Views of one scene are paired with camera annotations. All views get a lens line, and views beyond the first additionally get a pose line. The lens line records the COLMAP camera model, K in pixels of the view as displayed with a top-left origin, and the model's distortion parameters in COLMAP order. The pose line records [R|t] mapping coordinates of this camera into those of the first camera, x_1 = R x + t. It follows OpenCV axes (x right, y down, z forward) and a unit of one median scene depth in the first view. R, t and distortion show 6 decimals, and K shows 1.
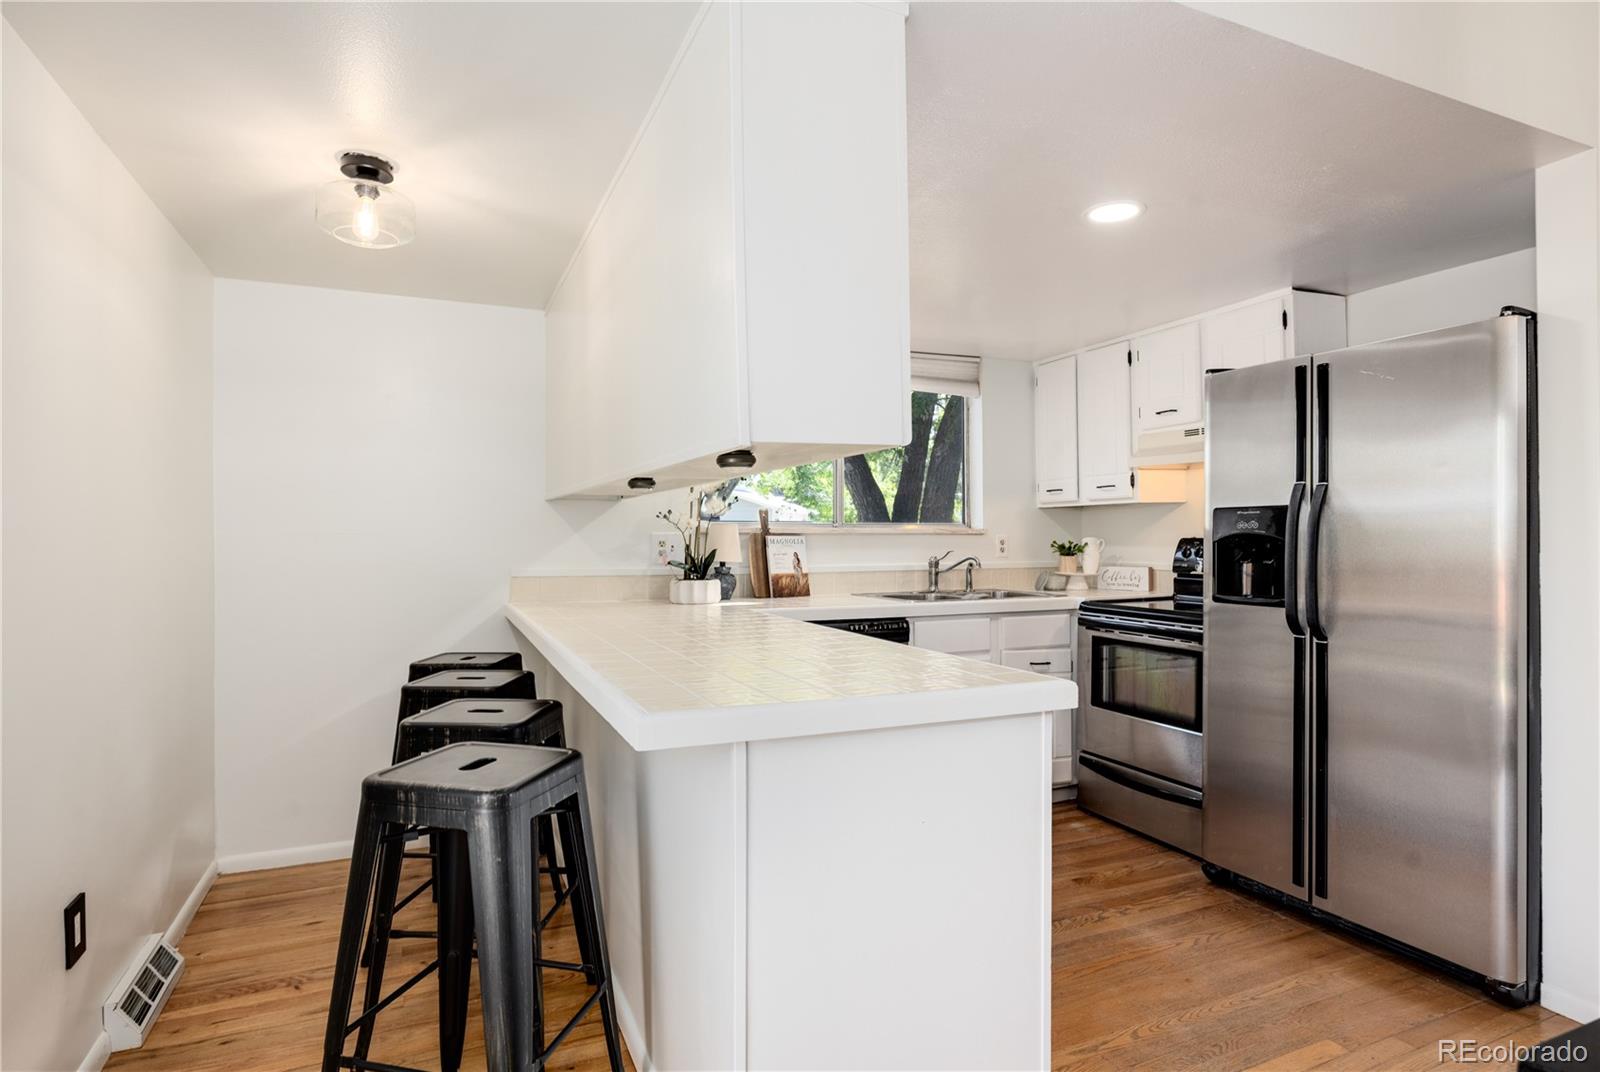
lens RADIAL K [[838.0, 0, 794.8], [0, 838.0, 536.0], [0, 0, 1]] dist [-0.002917, -0.000520]
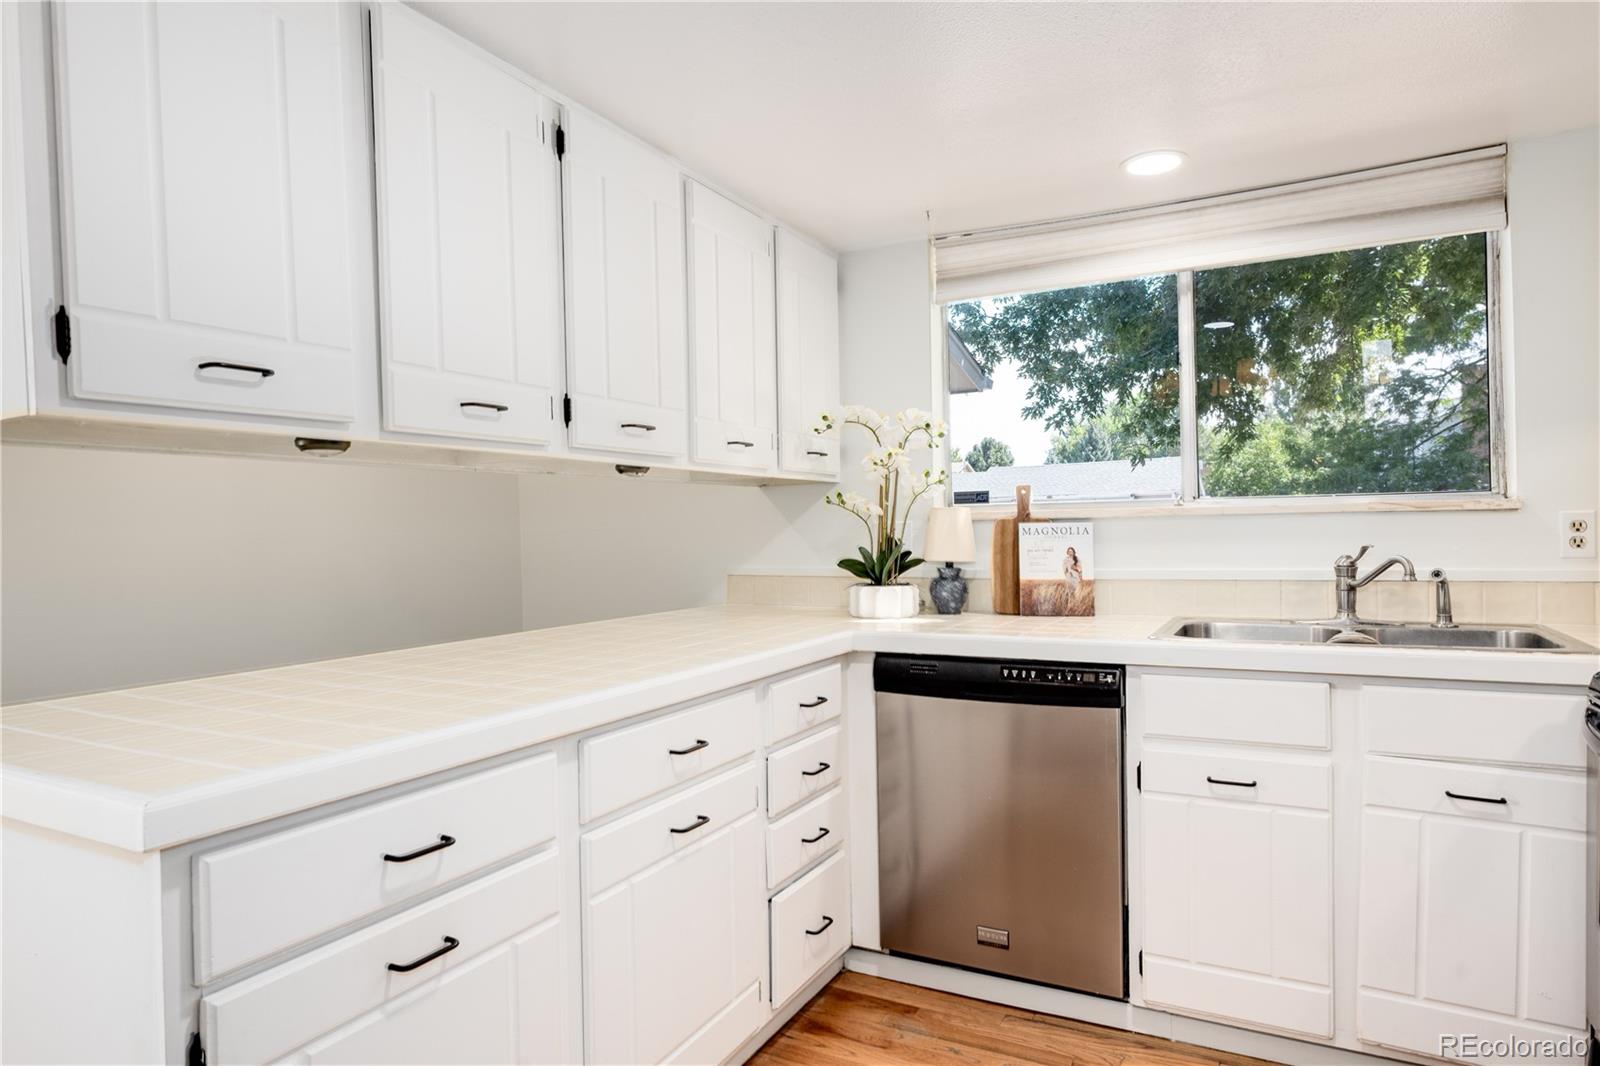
lens RADIAL K [[943.6, 0, 822.8], [0, 943.6, 537.7], [0, 0, 1]] dist [-0.002285, -0.000085]
pose [[0.627580, -0.003978, -0.778542, 0.487082], [0.019868, 0.999743, 0.010907, 0.000117], [0.778299, -0.022313, 0.627497, 0.428773]]
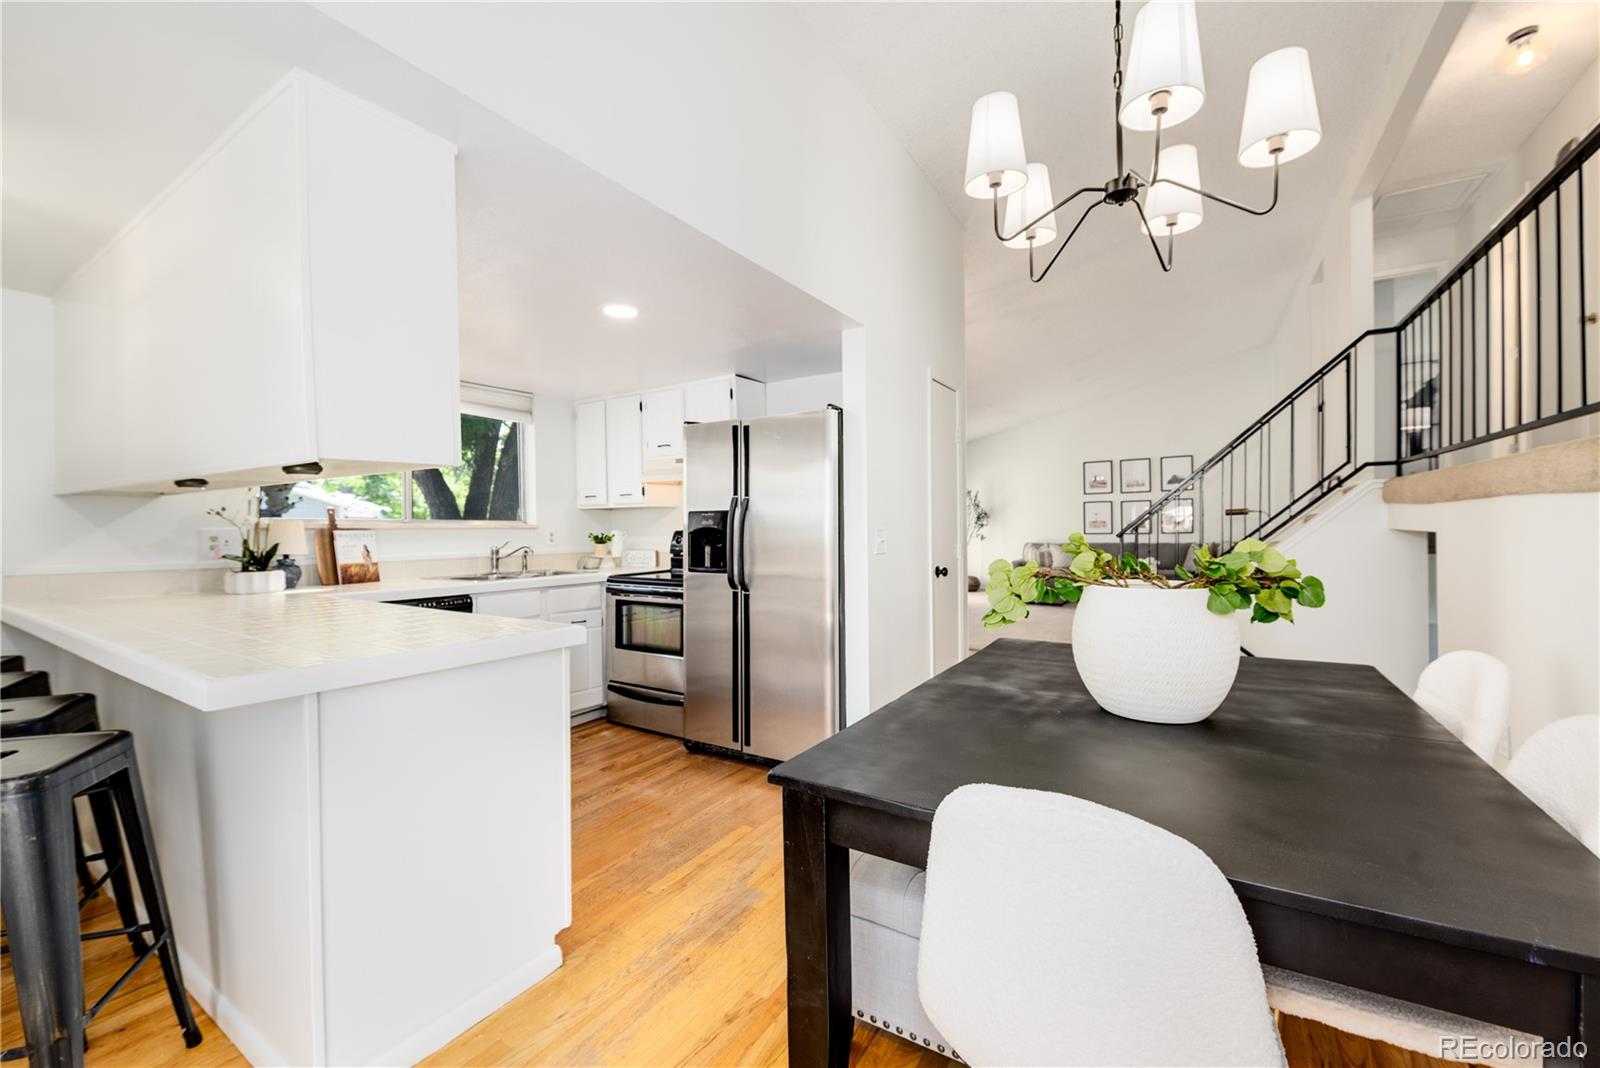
lens RADIAL K [[640.3, 0, 800.0], [0, 640.3, 534.0], [0, 0, 1]] dist [-0.010567, -0.000558]
pose [[0.826930, -0.008910, 0.562234, 0.003234], [0.004440, 0.999947, 0.009317, -0.001175], [-0.562287, -0.005208, 0.826926, -0.079170]]
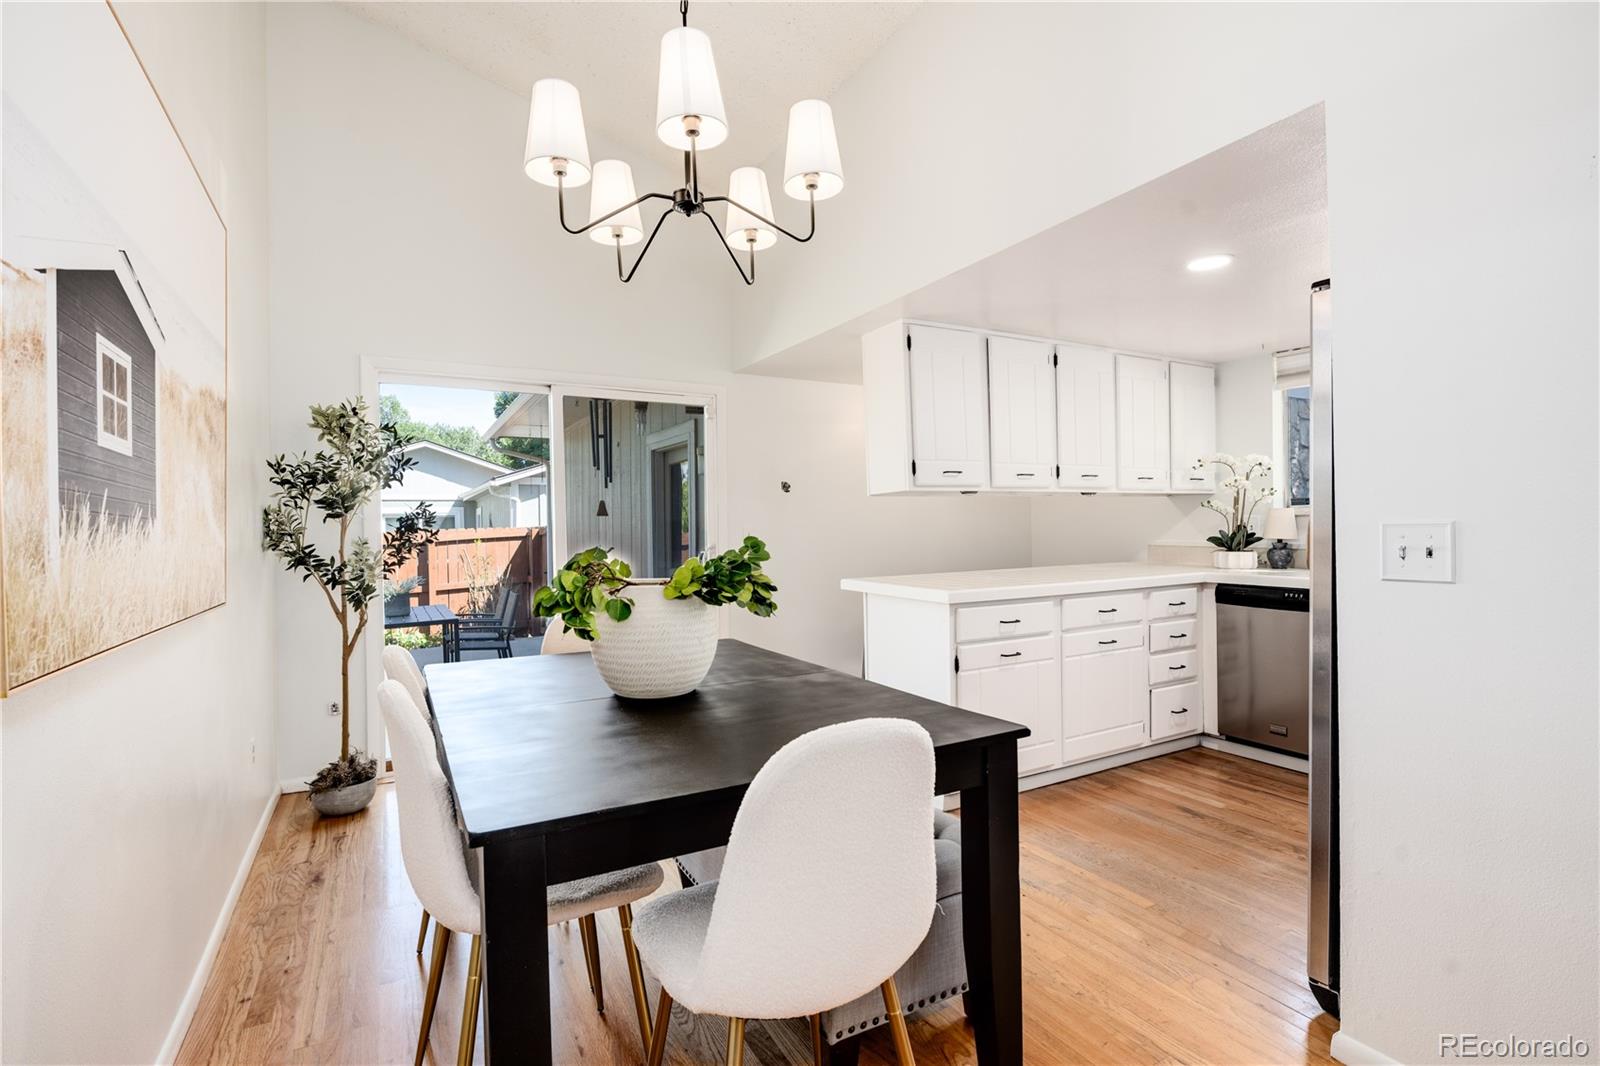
lens RADIAL K [[758.7, 0, 791.9], [0, 758.7, 531.2], [0, 0, 1]] dist [-0.005169, -0.000587]
pose [[0.075302, 0.007904, -0.997129, 1.019353], [0.019744, 0.999761, 0.009415, -0.005395], [0.996965, -0.020396, 0.075127, 0.196809]]
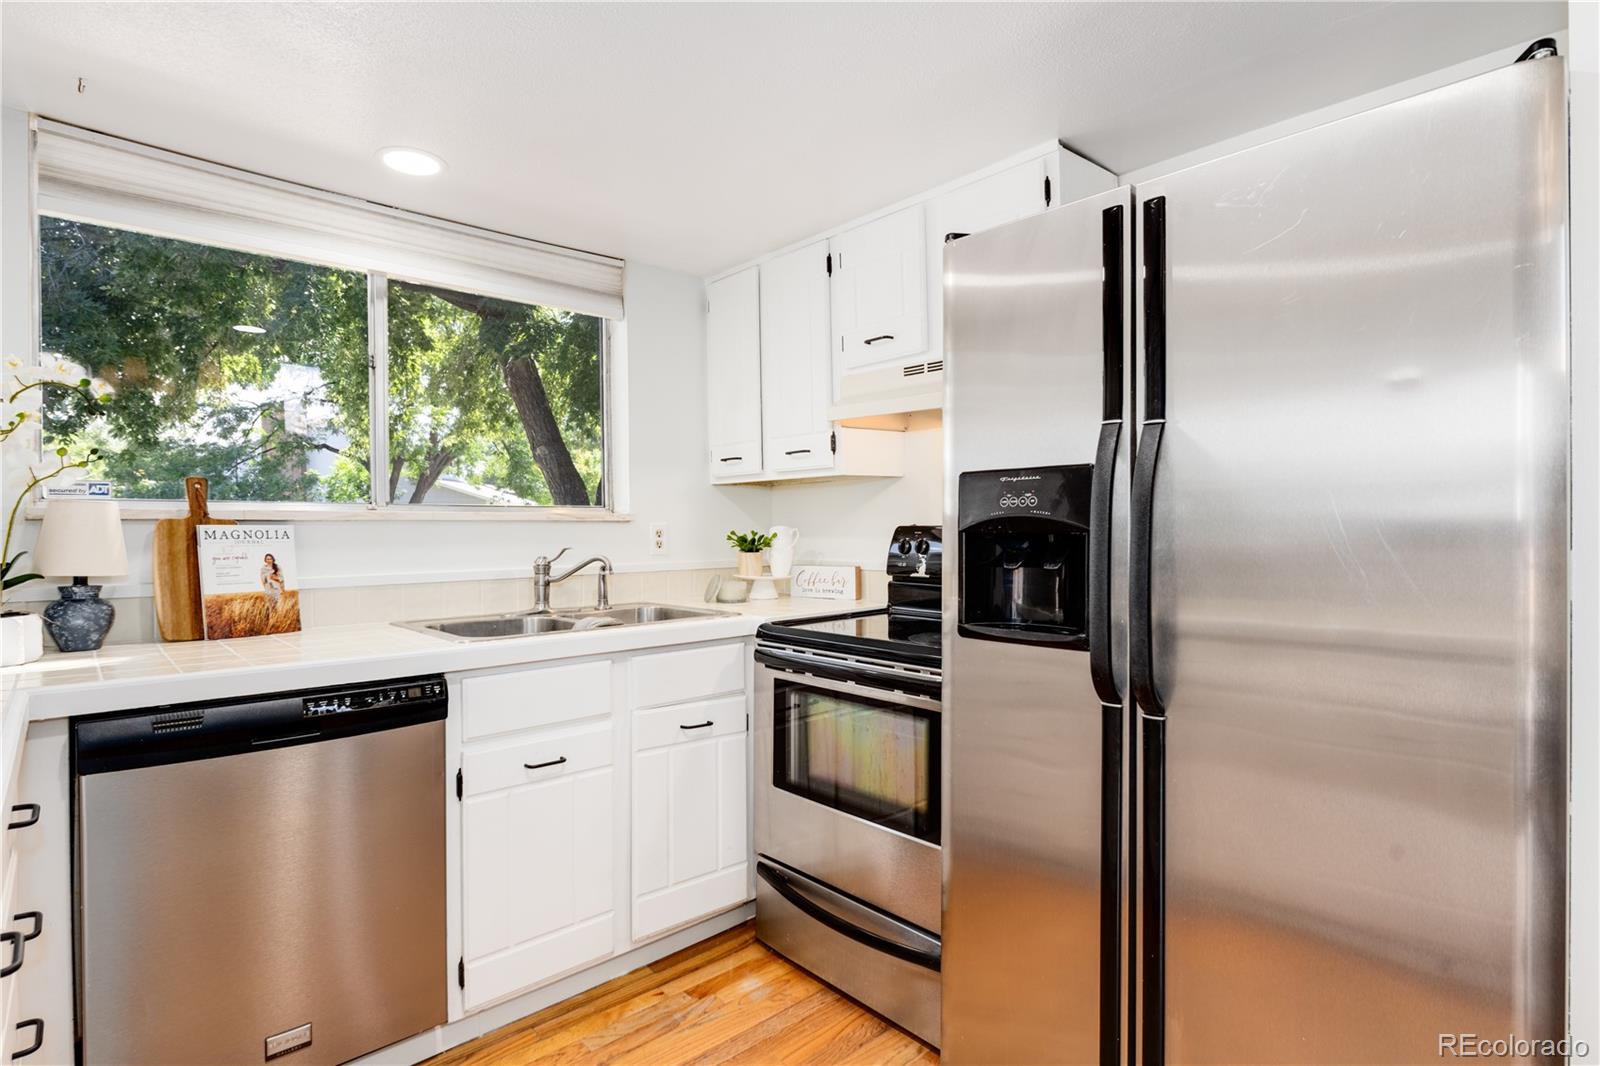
lens RADIAL K [[801.3, 0, 784.3], [0, 801.3, 535.1], [0, 0, 1]] dist [-0.004526, -0.000530]
pose [[0.952309, -0.006675, 0.305061, 0.179627], [0.003543, 0.999935, 0.010820, 0.002487], [-0.305113, -0.009223, 0.952271, 0.422872]]
